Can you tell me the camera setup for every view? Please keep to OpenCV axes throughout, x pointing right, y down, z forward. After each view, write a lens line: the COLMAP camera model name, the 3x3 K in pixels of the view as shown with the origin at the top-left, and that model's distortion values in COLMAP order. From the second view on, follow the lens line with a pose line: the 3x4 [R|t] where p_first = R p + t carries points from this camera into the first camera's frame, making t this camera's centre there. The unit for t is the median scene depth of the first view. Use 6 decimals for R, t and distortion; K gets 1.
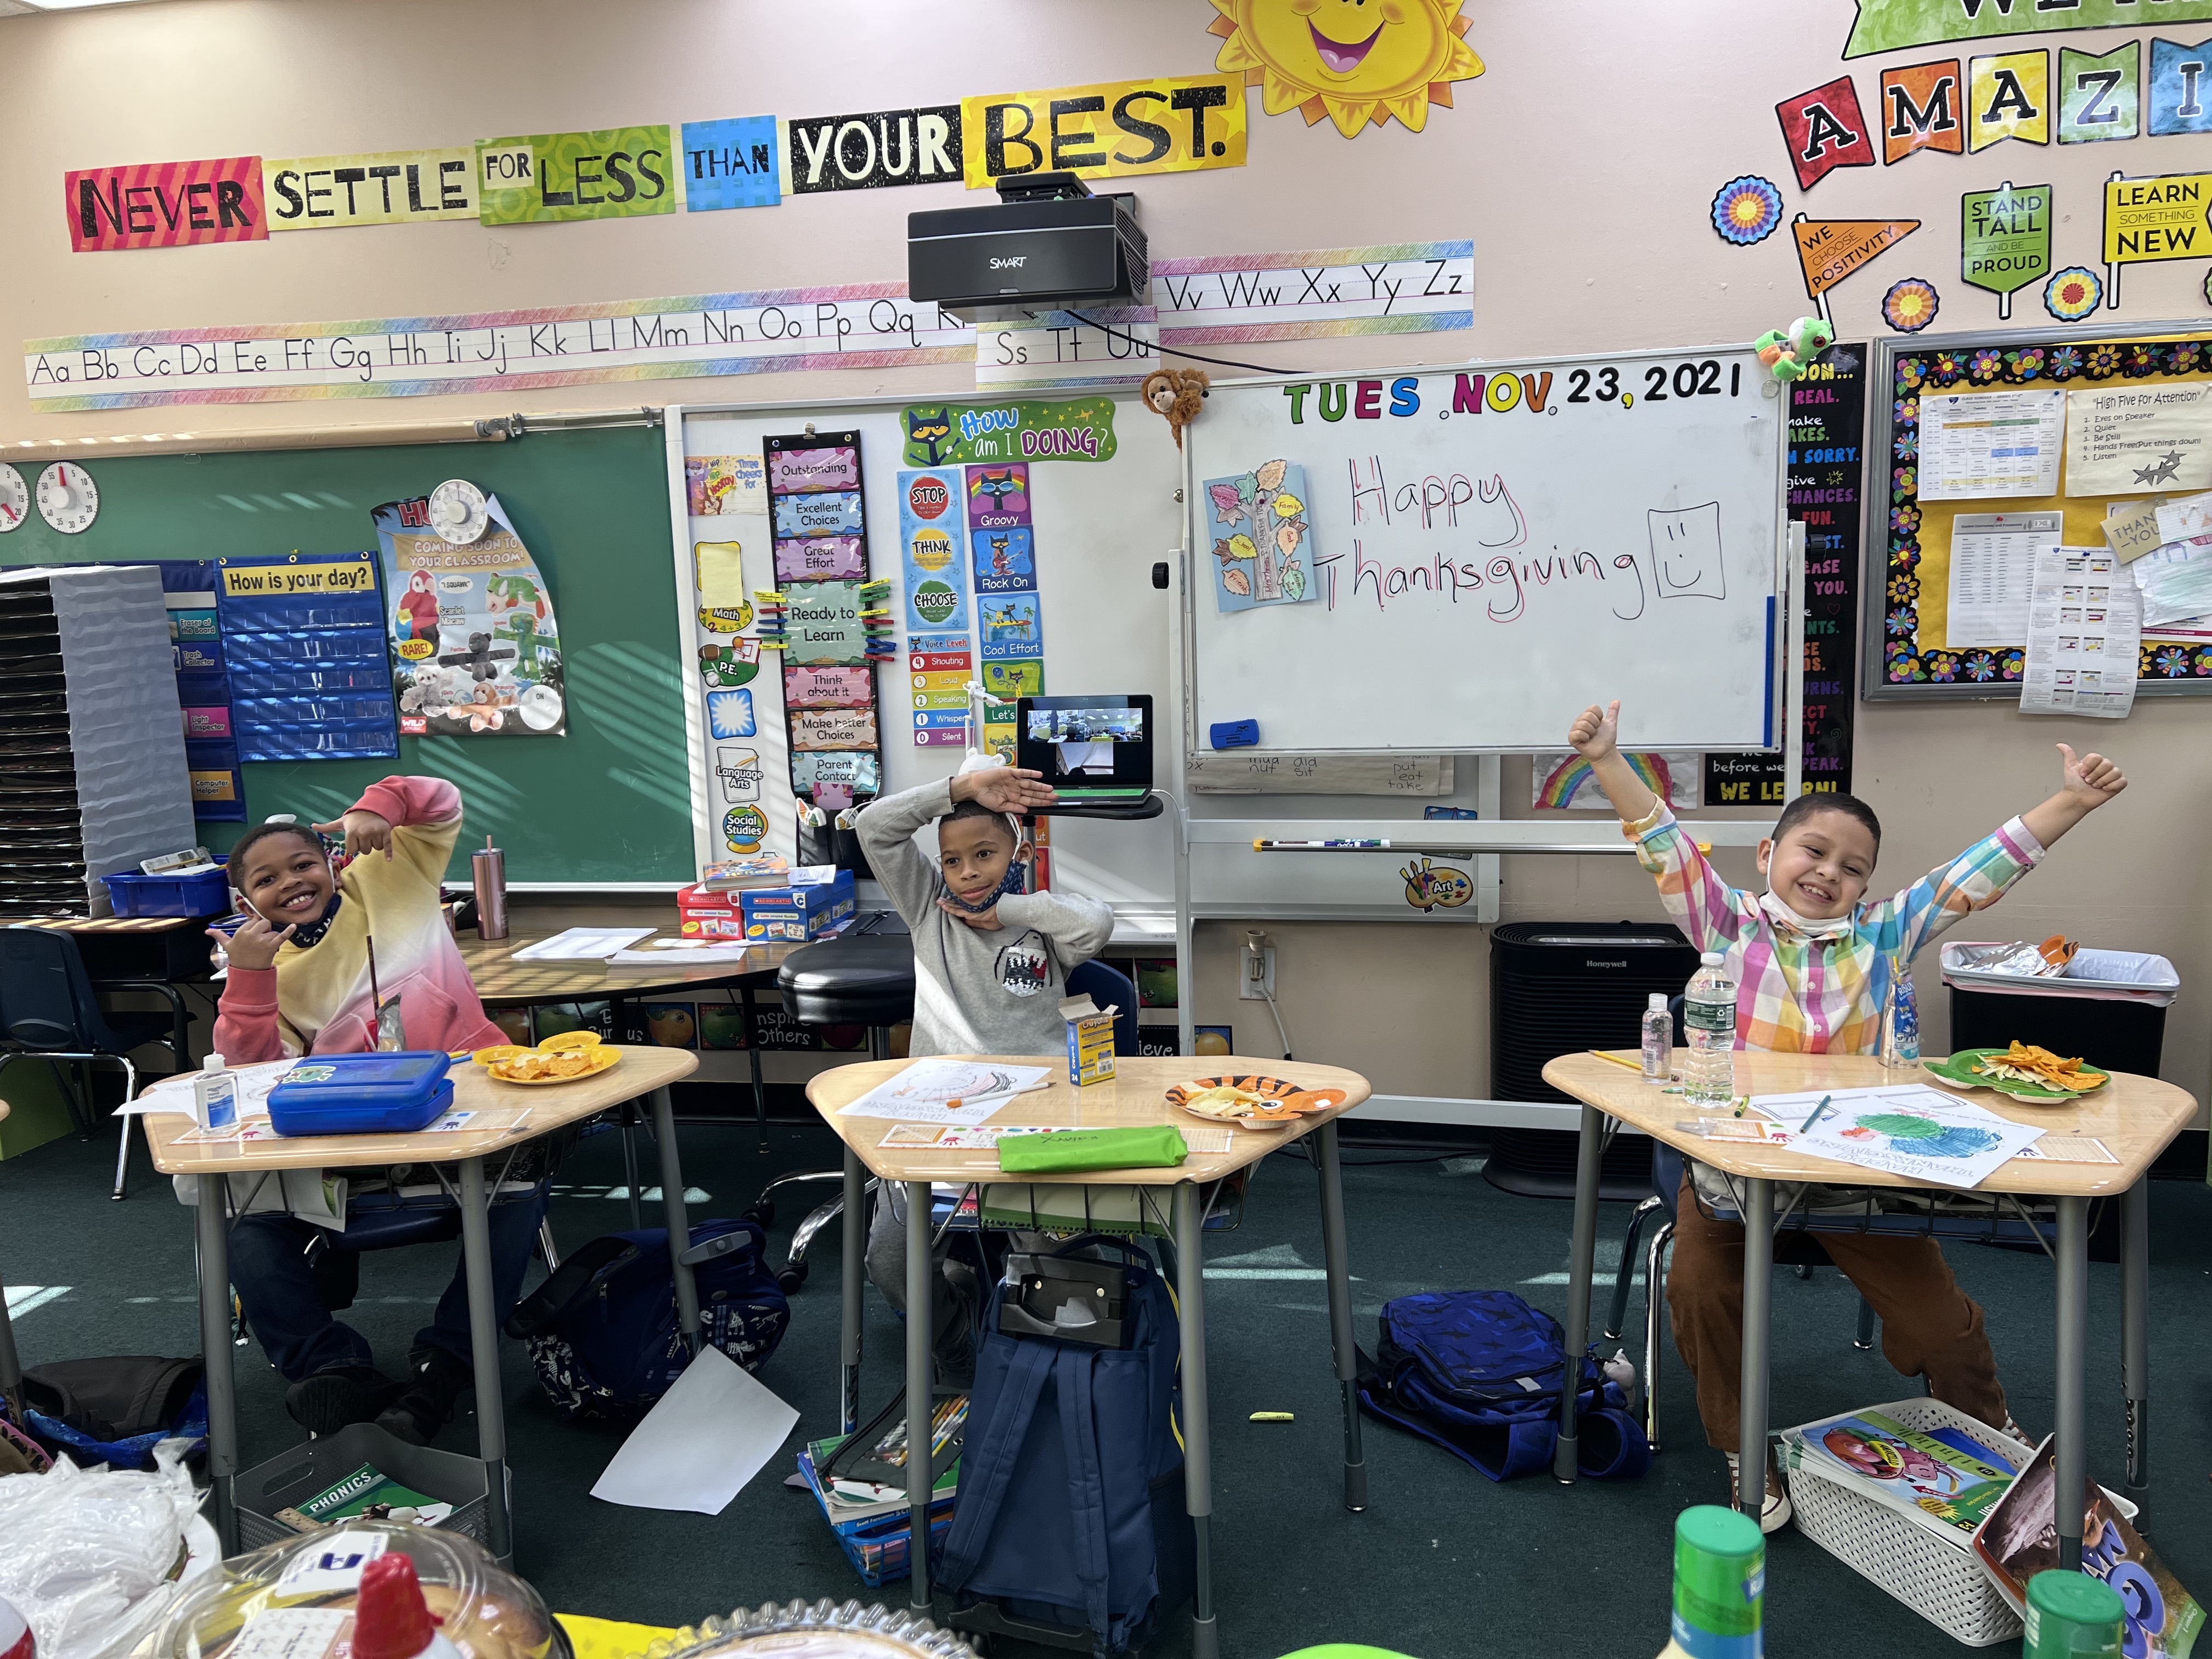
lens RADIAL K [[1665.8, 0, 1106.0], [0, 1665.8, 829.5], [0, 0, 1]] dist [0.070923, -0.082313]
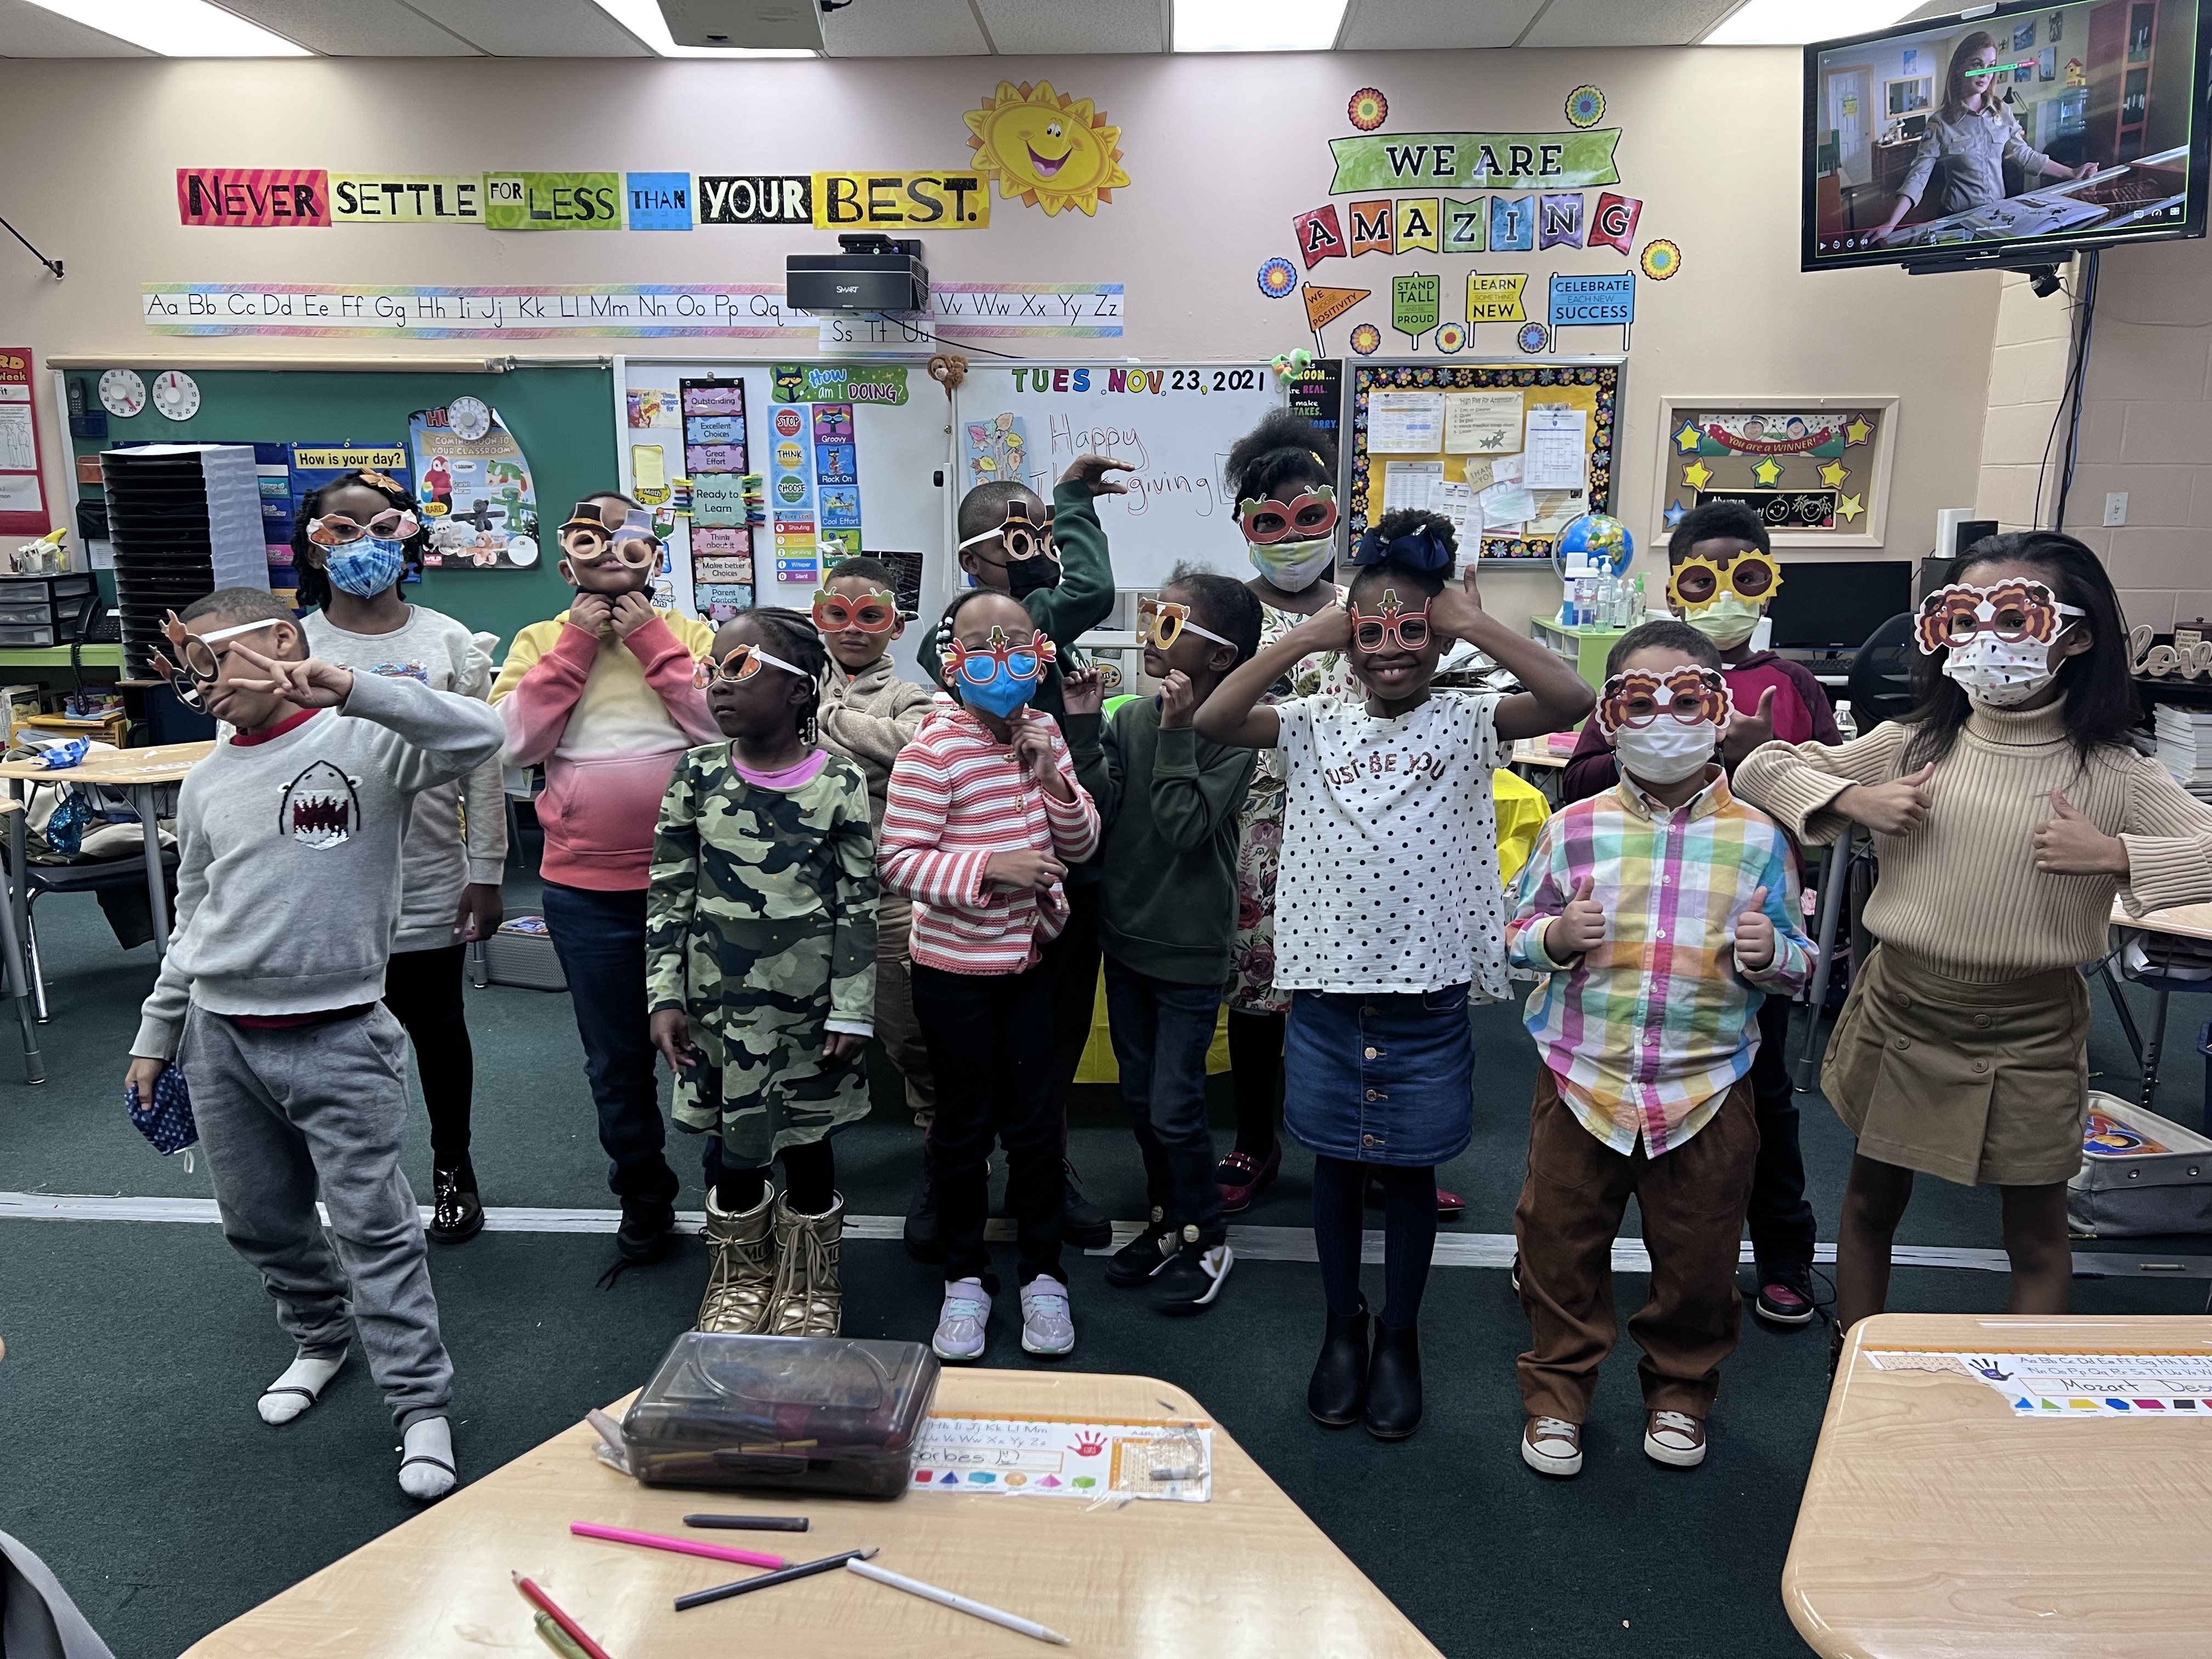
lens RADIAL K [[1685.3, 0, 1096.8], [0, 1685.3, 830.8], [0, 0, 1]] dist [0.055534, -0.063676]
pose [[0.990856, 0.008362, 0.134662, -0.027928], [-0.015737, 0.998428, 0.053799, 0.093093], [-0.134000, -0.055426, 0.989430, -0.625589]]
